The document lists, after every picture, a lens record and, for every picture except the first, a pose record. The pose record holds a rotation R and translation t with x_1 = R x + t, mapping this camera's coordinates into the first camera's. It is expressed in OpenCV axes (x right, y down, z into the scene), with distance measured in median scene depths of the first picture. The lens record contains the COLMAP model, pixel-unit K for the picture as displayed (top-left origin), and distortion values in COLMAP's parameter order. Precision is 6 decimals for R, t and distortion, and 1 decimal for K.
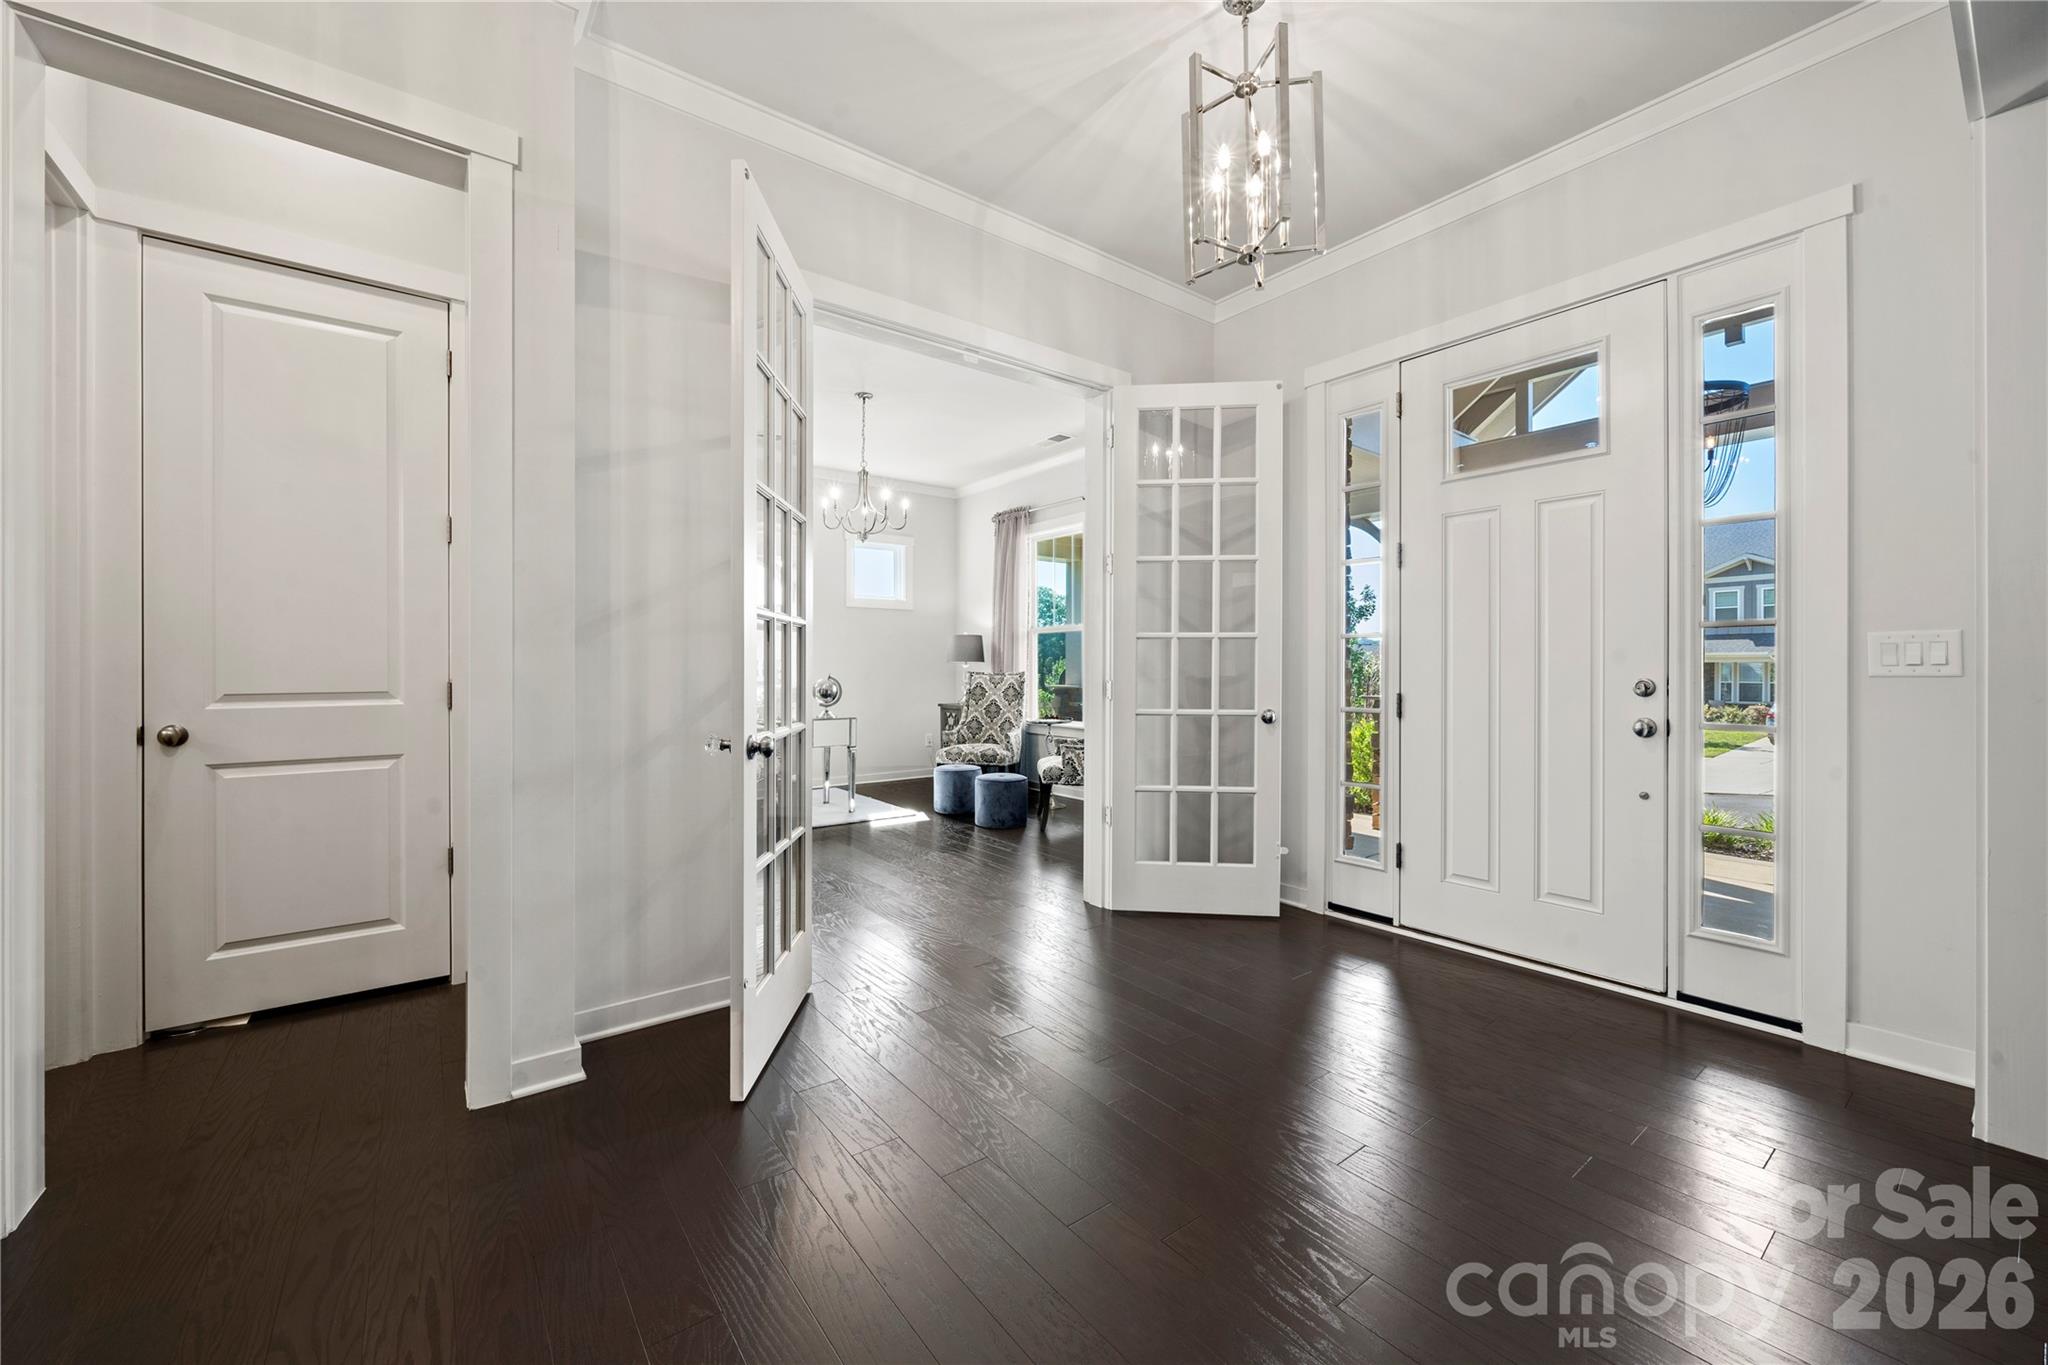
lens RADIAL K [[773.9, 0, 1024.0], [0, 773.9, 682.5], [0, 0, 1]] dist [-0.000484, -0.000020]
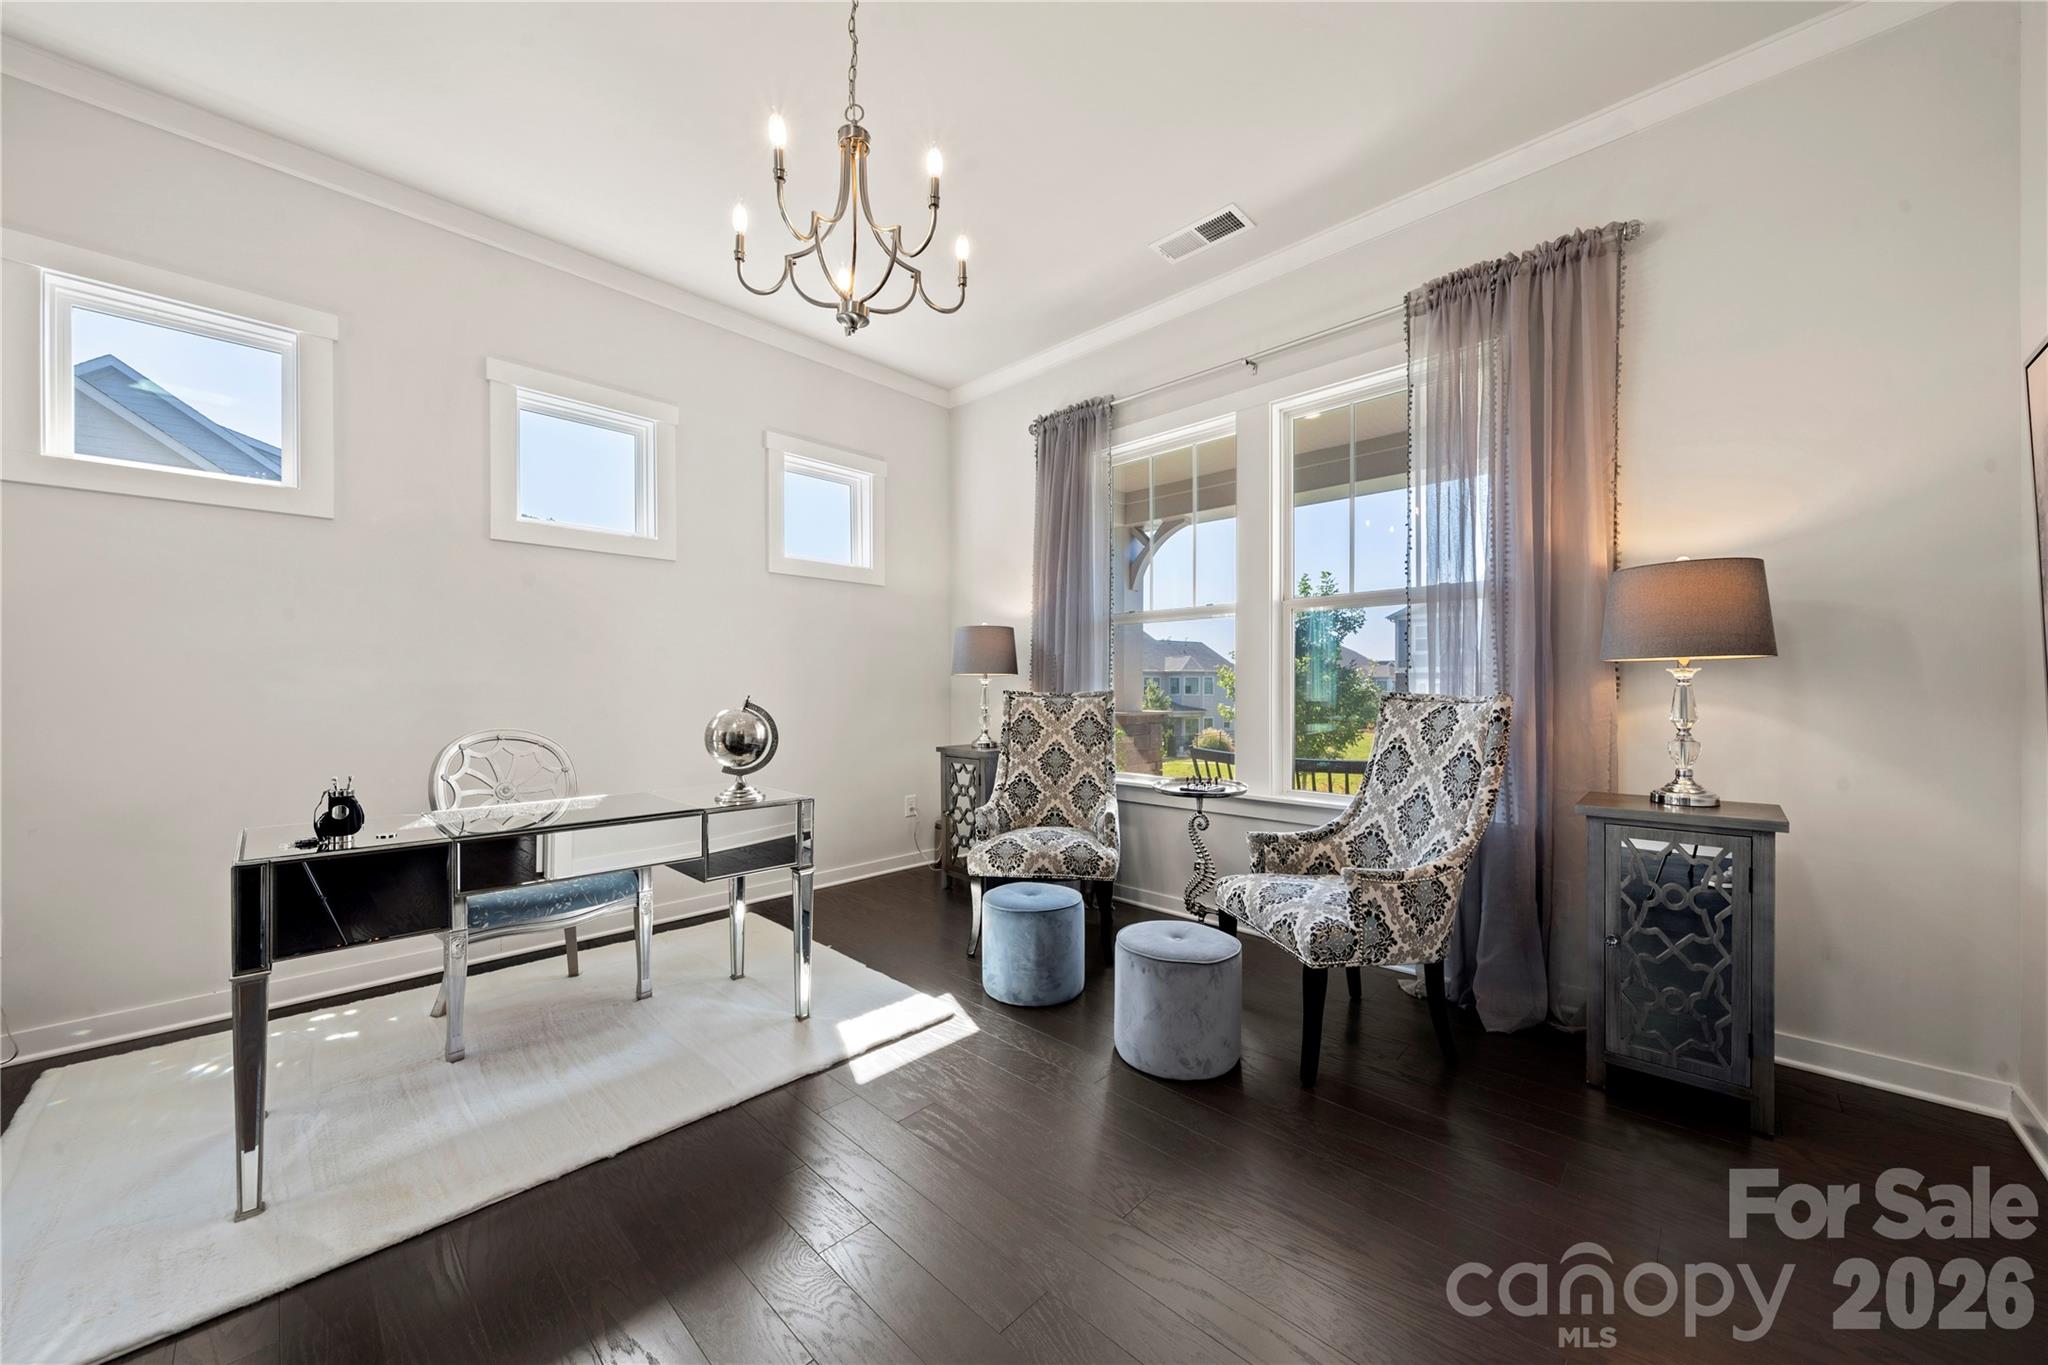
lens RADIAL K [[729.6, 0, 1032.5], [0, 729.6, 693.1], [0, 0, 1]] dist [-0.000691, -0.000046]
pose [[0.987208, 0.000399, 0.159436, -0.137544], [0.001294, 0.999944, -0.010519, -0.007058], [-0.159431, 0.010591, 0.987152, 0.497268]]
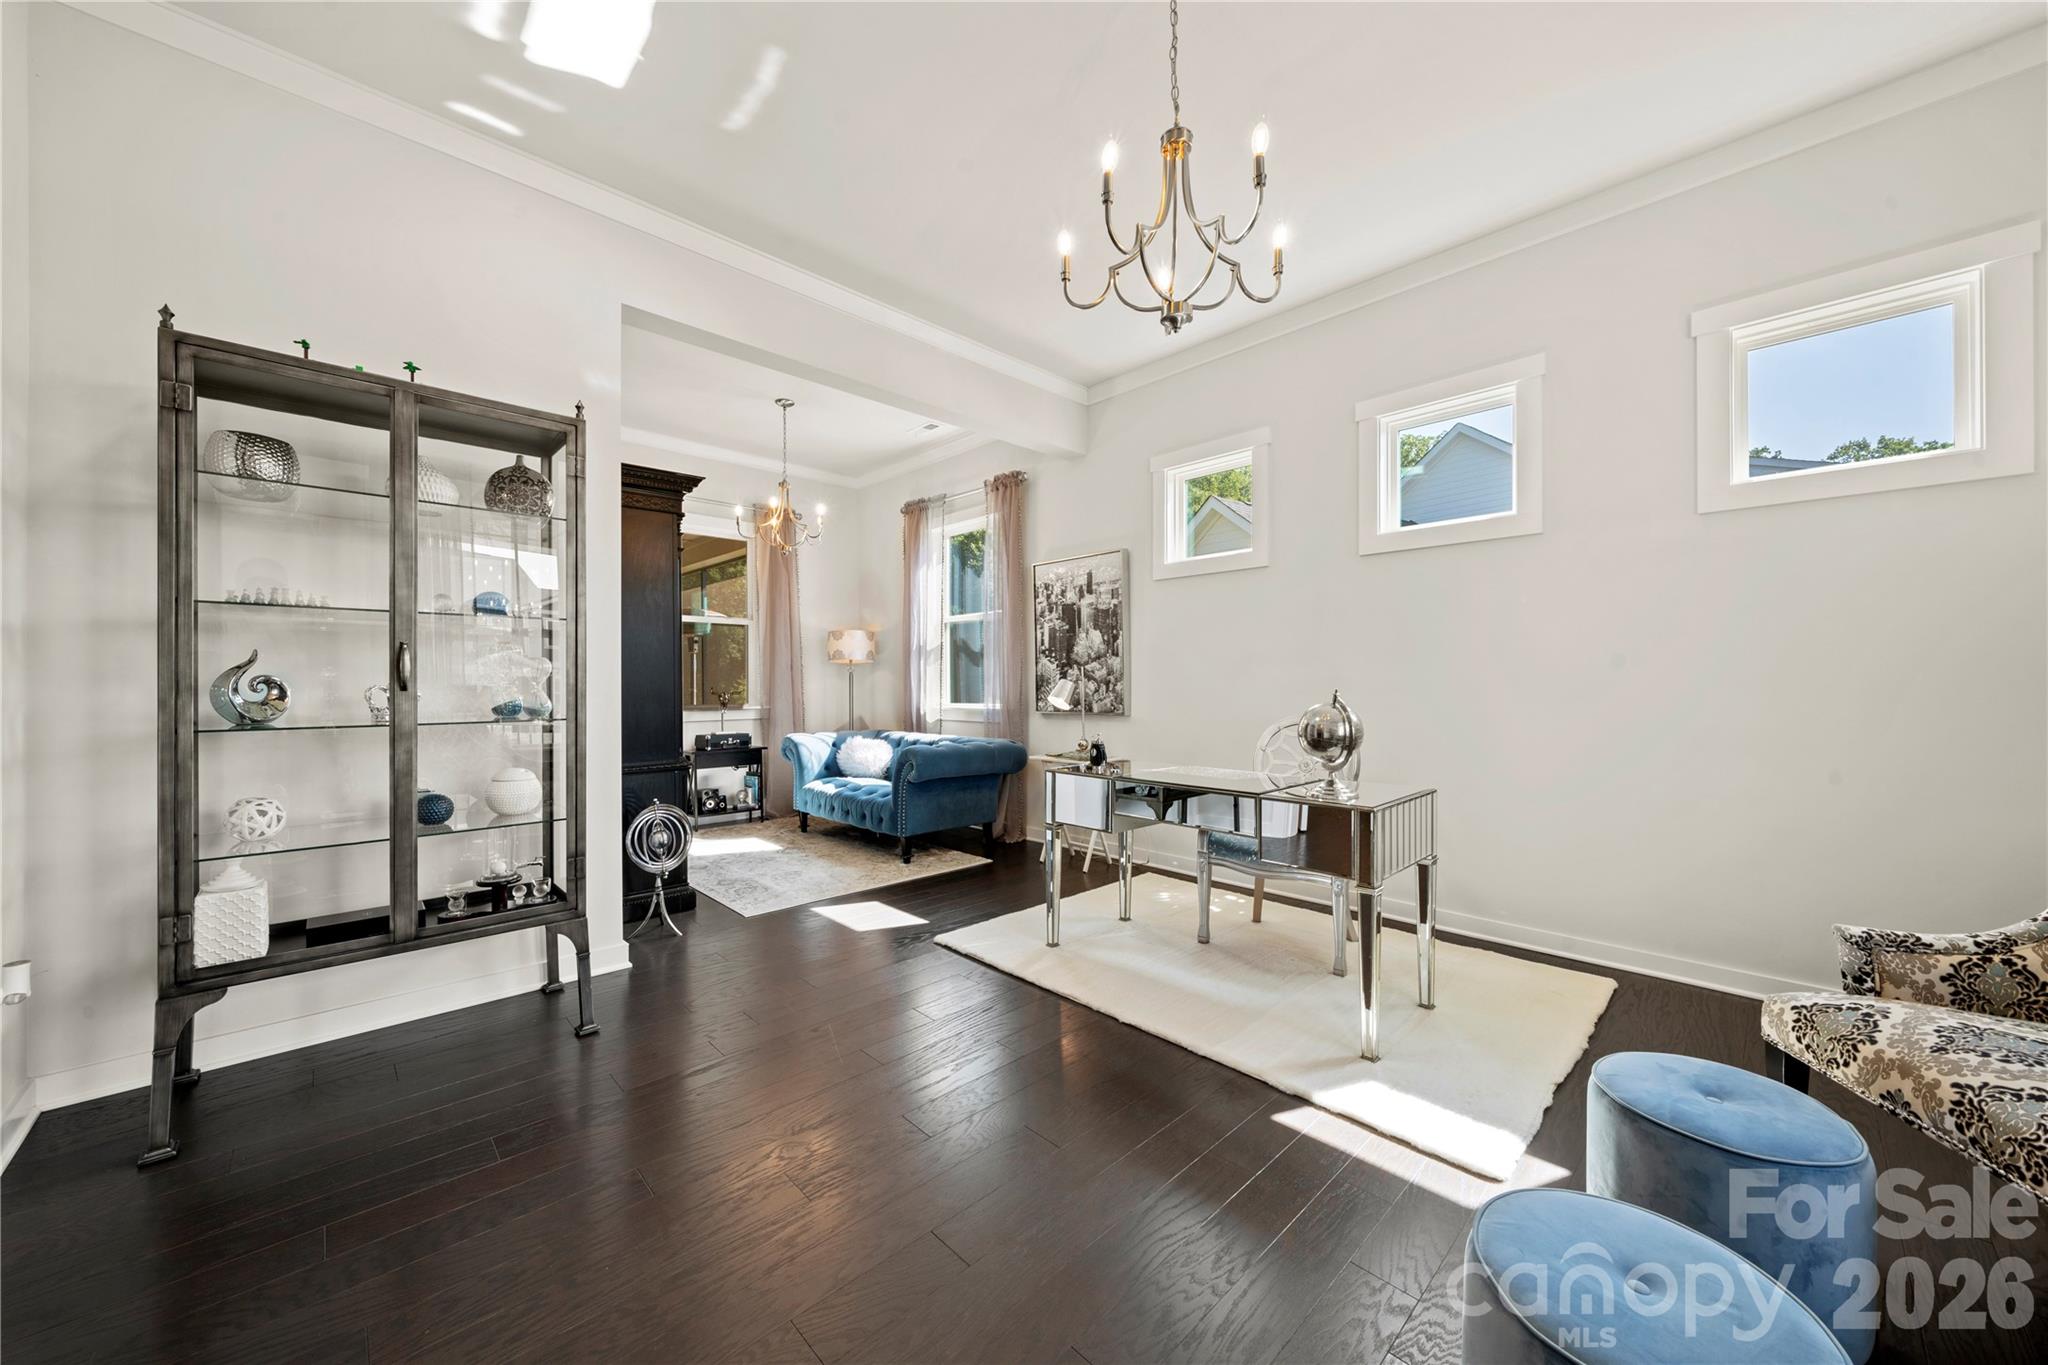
lens RADIAL K [[741.3, 0, 1024.0], [0, 741.3, 682.5], [0, 0, 1]] dist [0.000851, 0.000027]
pose [[0.114739, 0.000009, -0.993396, 0.097854], [-0.013461, 0.999908, -0.001546, -0.010585], [0.993304, 0.013550, 0.114729, 0.675960]]
